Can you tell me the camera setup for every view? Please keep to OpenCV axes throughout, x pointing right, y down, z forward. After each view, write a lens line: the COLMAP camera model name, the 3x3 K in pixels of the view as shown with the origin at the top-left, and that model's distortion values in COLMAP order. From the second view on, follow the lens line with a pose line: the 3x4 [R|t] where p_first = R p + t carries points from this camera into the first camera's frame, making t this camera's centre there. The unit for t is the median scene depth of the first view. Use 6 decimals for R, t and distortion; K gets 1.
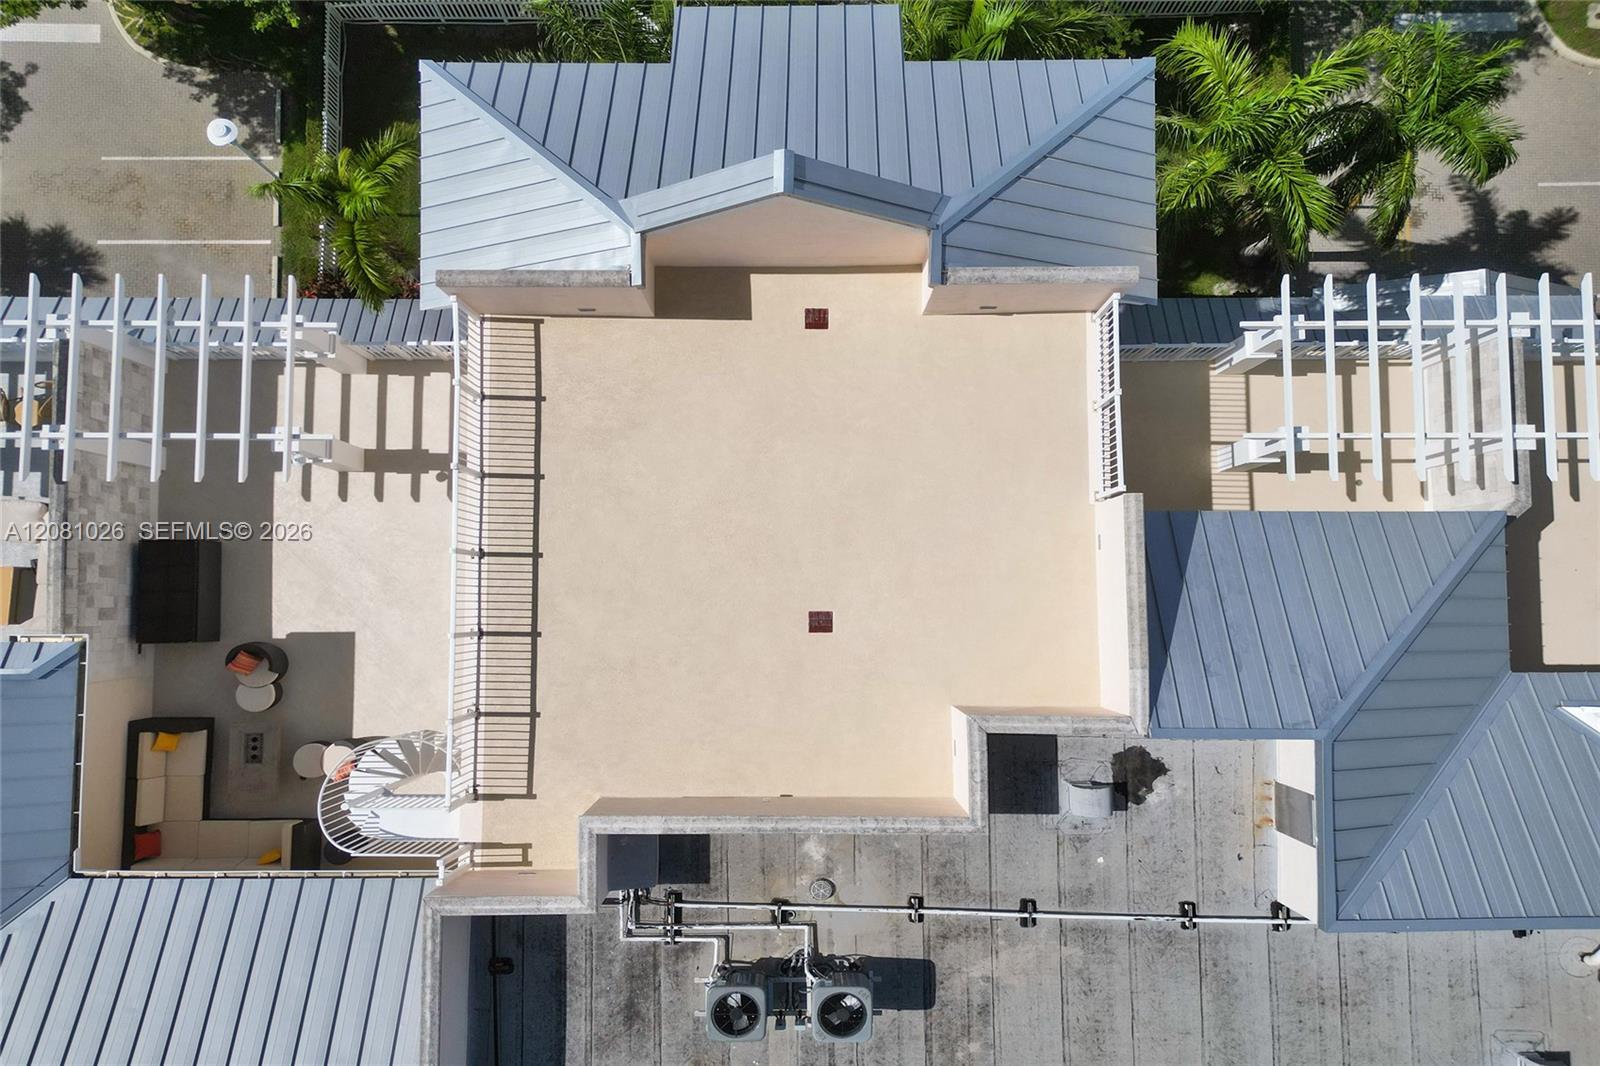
lens RADIAL K [[1036.7, 0, 794.6], [0, 1036.7, 548.7], [0, 0, 1]] dist [0.035457, -0.035606]
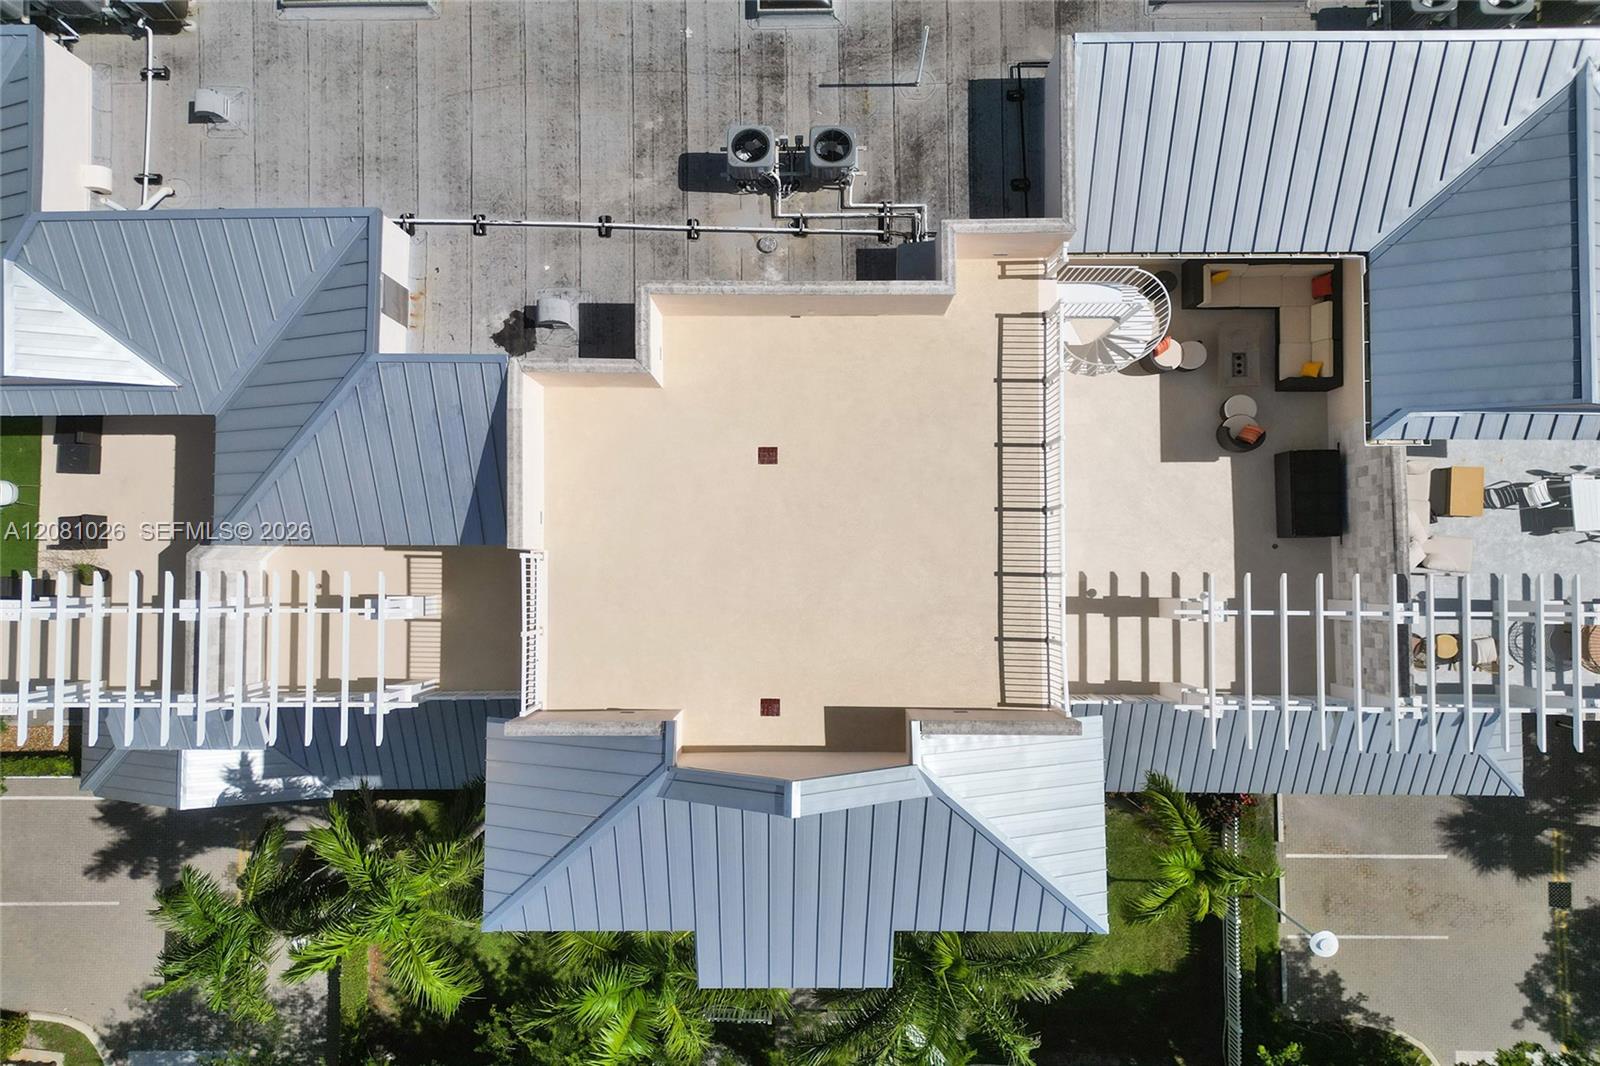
lens RADIAL K [[1016.3, 0, 800.0], [0, 1016.3, 533.0], [0, 0, 1]] dist [0.031144, -0.039850]
pose [[-0.999915, -0.000914, 0.012978, -0.029372], [0.002144, -0.995468, 0.095075, -0.136925], [0.012832, 0.095095, 0.995385, -0.193872]]
